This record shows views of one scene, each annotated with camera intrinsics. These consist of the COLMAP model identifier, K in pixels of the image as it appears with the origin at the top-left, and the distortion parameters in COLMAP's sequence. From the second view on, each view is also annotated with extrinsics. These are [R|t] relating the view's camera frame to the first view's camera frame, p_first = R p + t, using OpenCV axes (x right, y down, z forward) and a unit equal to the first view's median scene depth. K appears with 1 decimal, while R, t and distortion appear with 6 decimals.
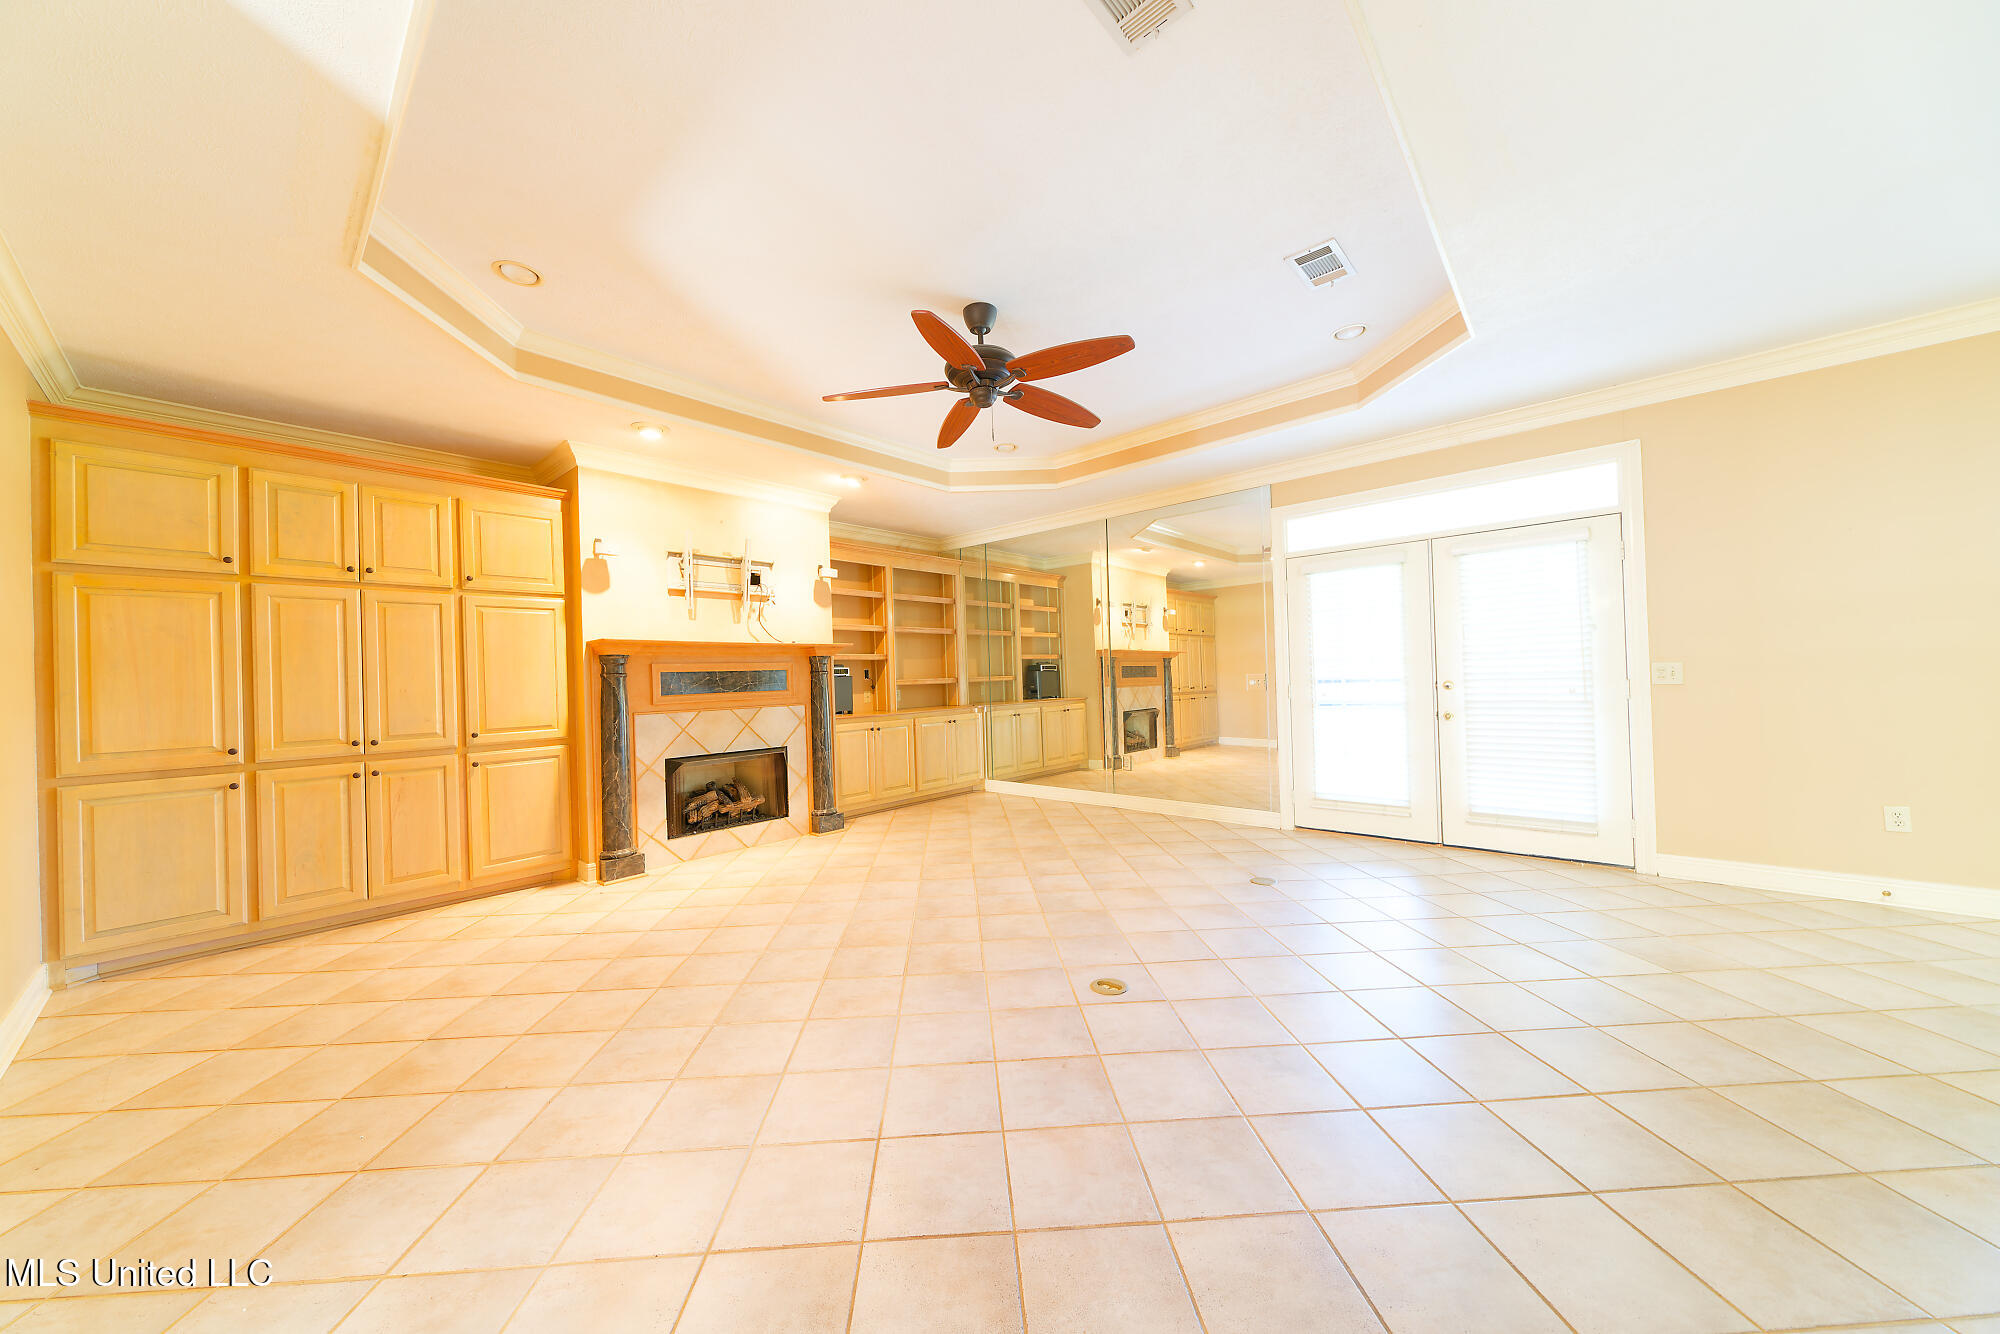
lens RADIAL K [[674.2, 0, 989.9], [0, 674.2, 666.3], [0, 0, 1]] dist [0.001978, -0.000543]
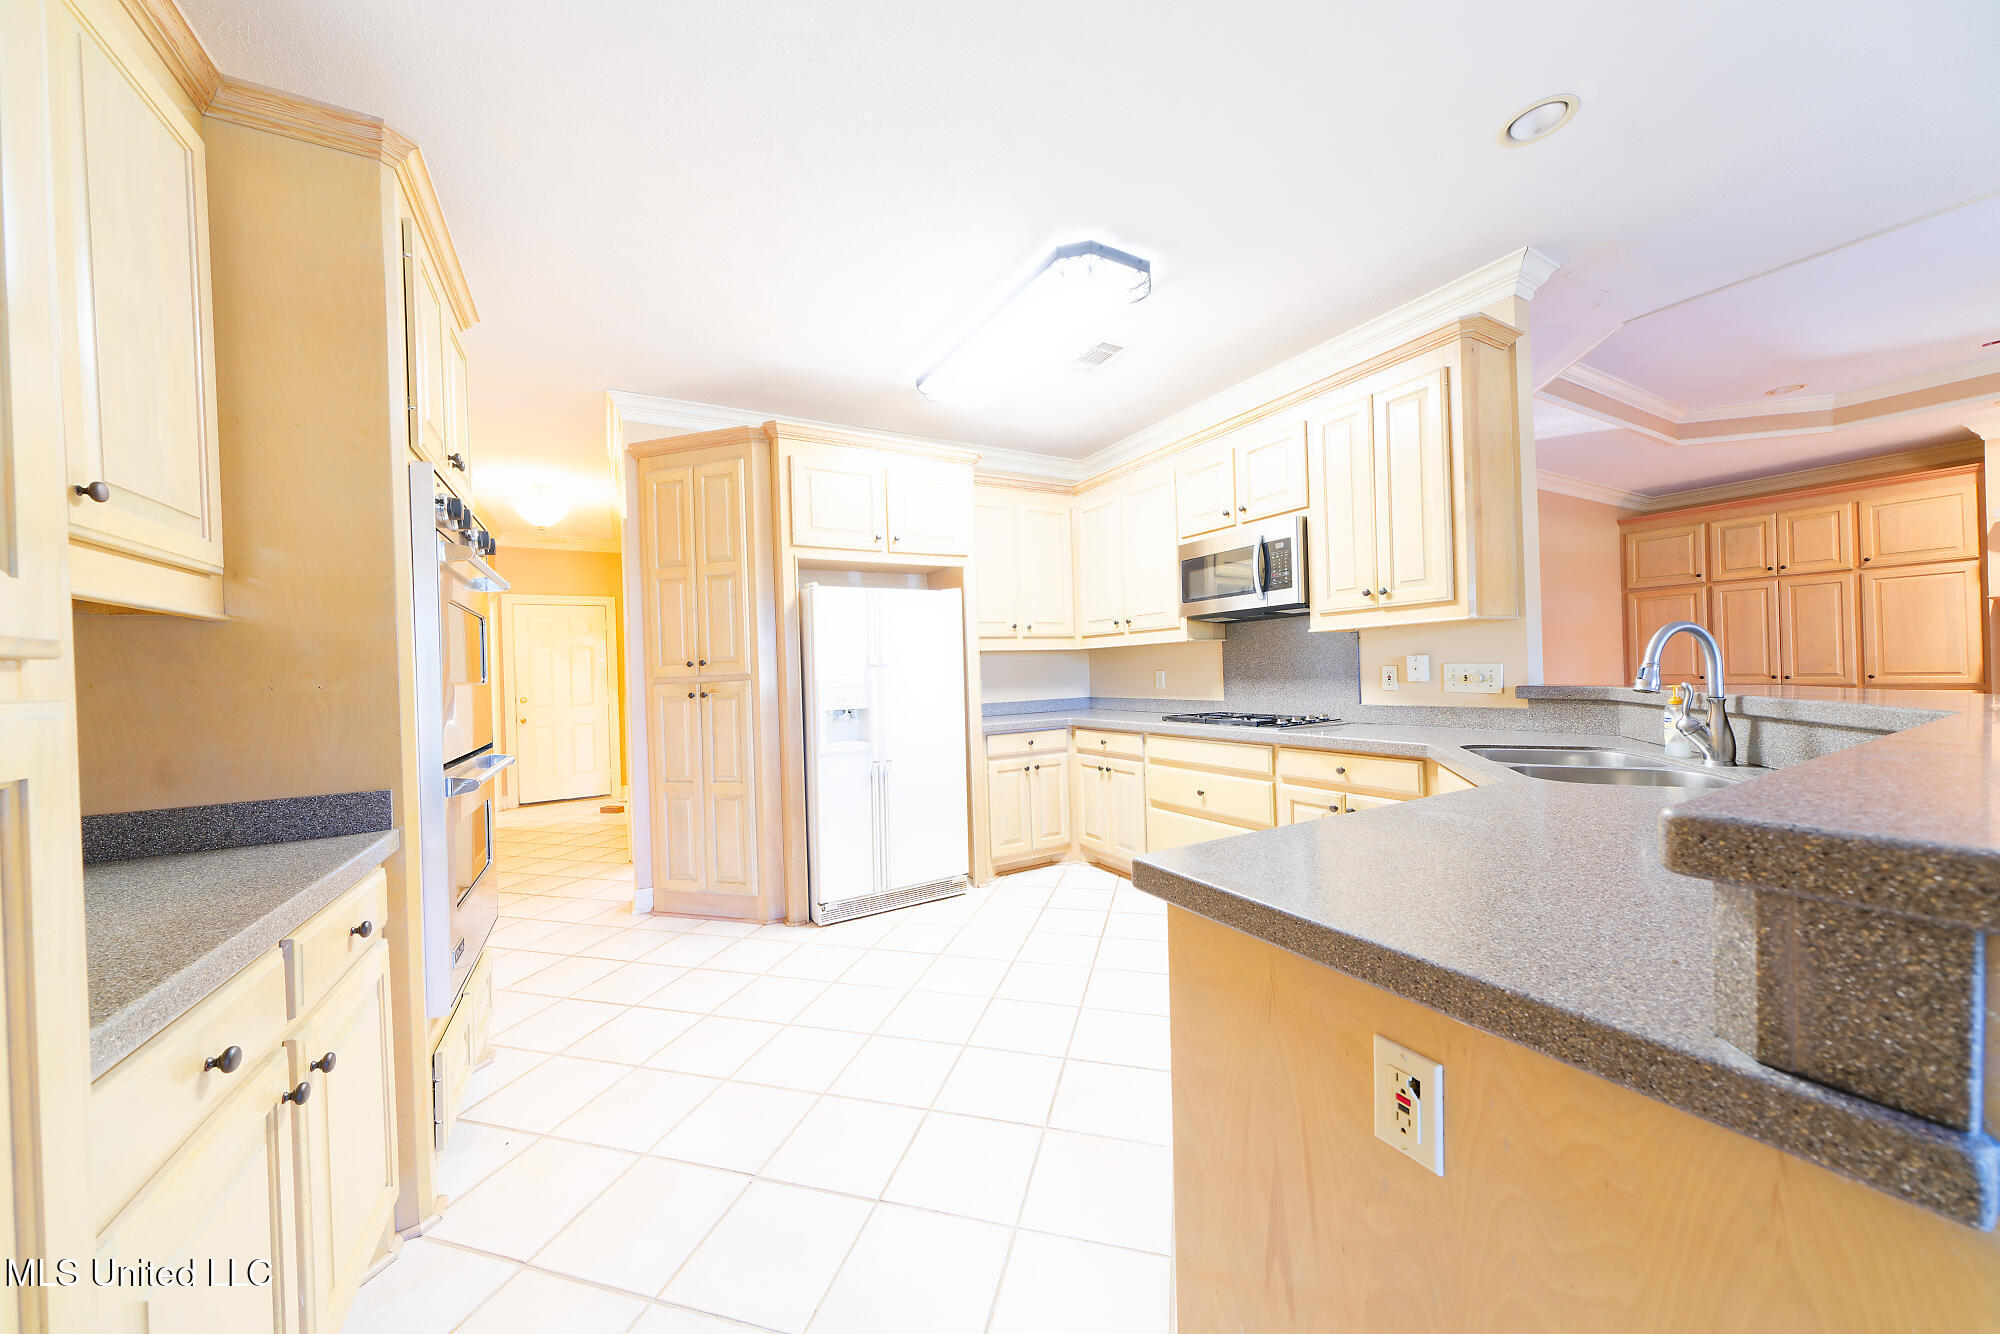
lens RADIAL K [[674.2, 0, 996.7], [0, 674.2, 669.4], [0, 0, 1]] dist [0.001978, -0.000543]
pose [[-0.312402, 0.038507, -0.949169, 0.926767], [0.053843, 0.998290, 0.022779, -0.031872], [0.948423, -0.043990, -0.313941, -0.201075]]
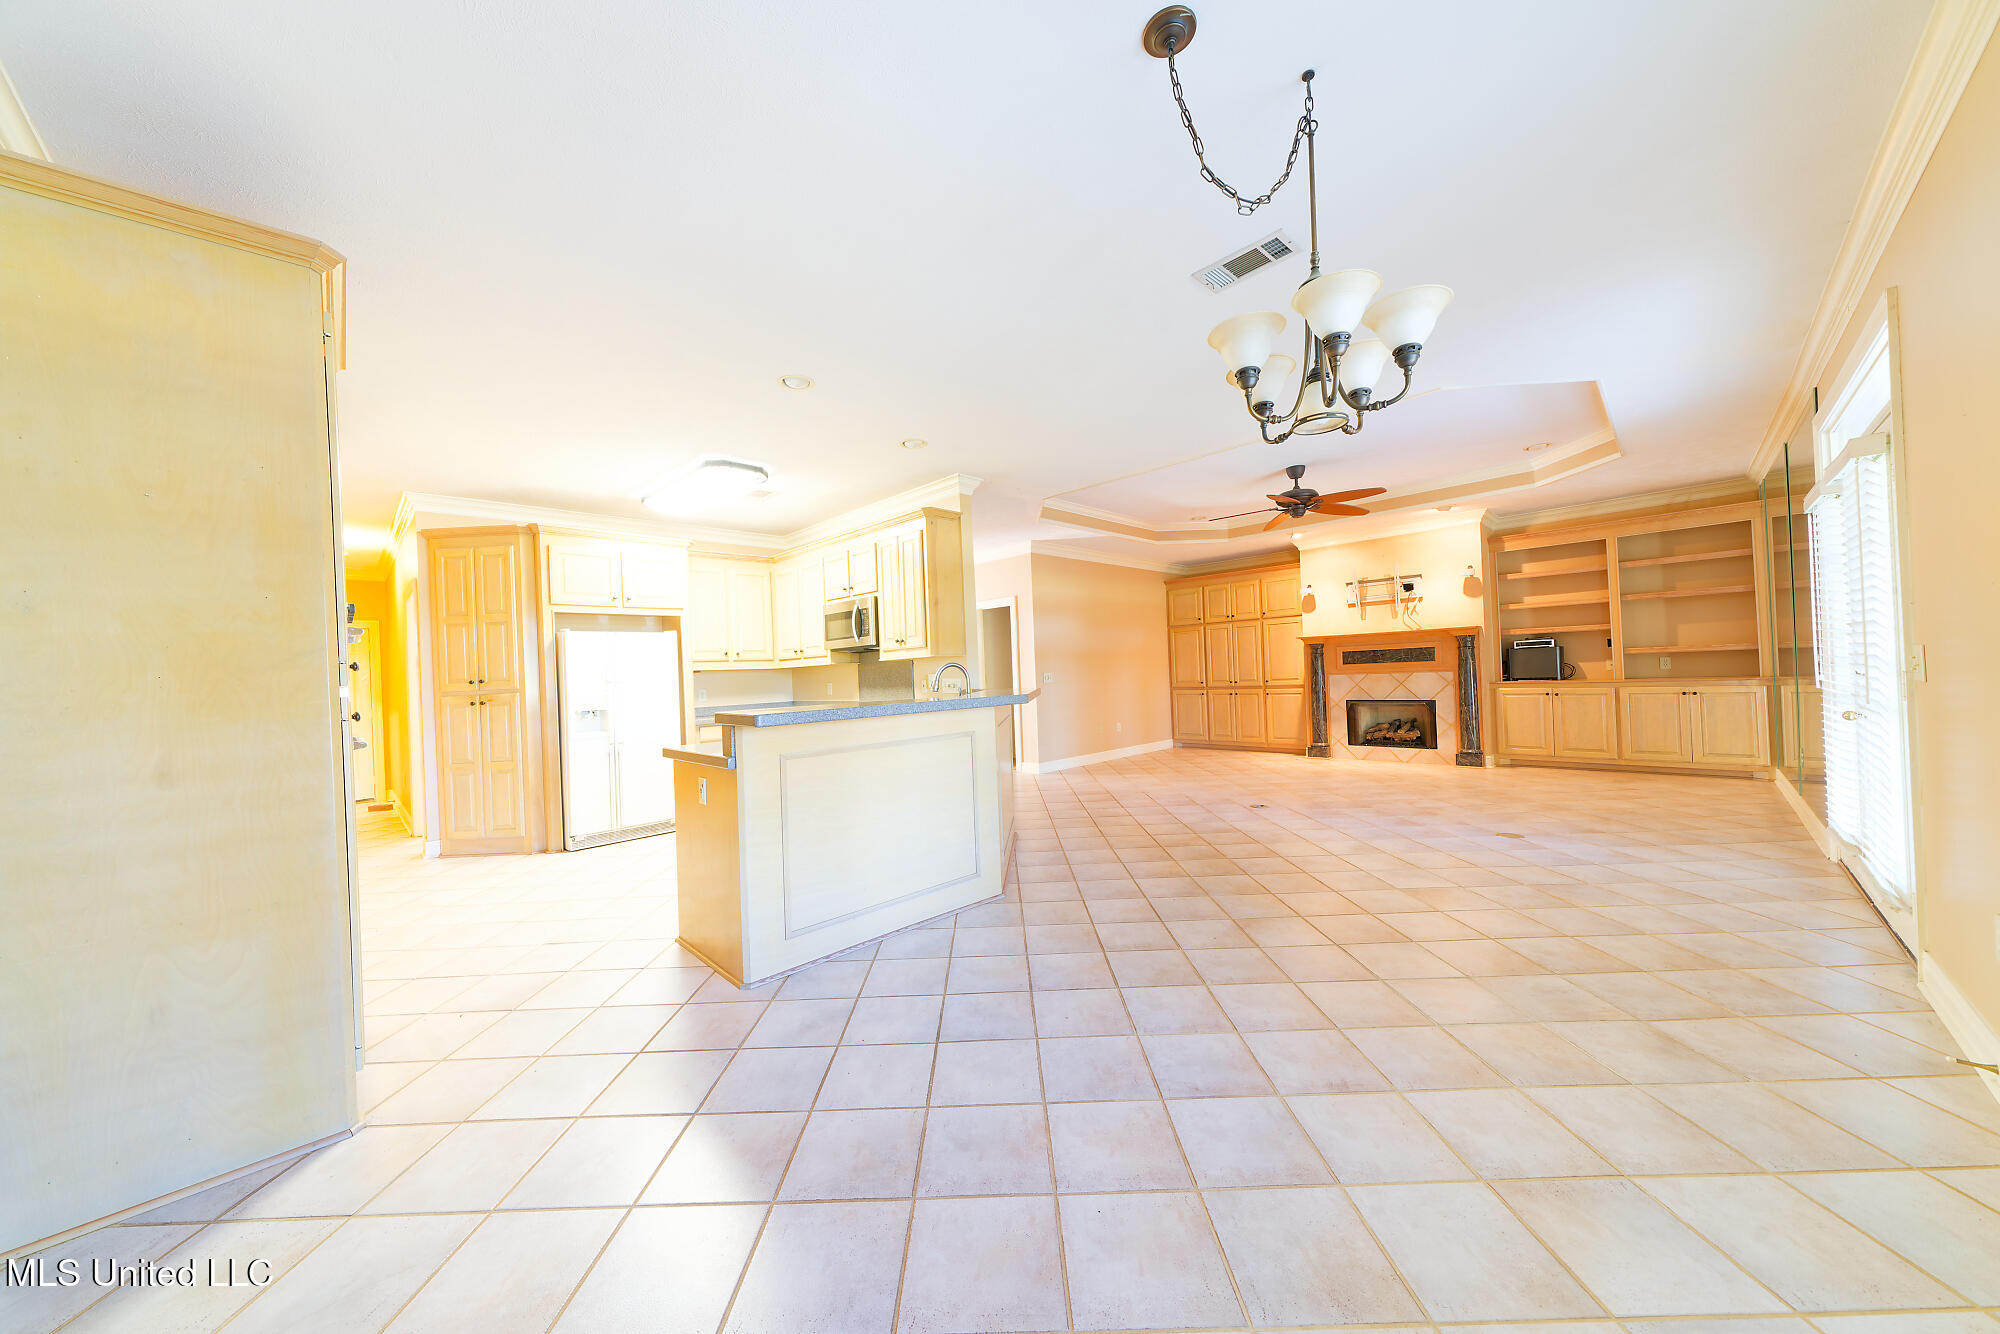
lens RADIAL K [[674.2, 0, 991.6], [0, 674.2, 671.7], [0, 0, 1]] dist [0.001978, -0.000543]
pose [[-0.053492, 0.027833, -0.998180, 1.396271], [0.056127, 0.998115, 0.024823, -0.036398], [0.996990, -0.054697, -0.054953, 0.164335]]
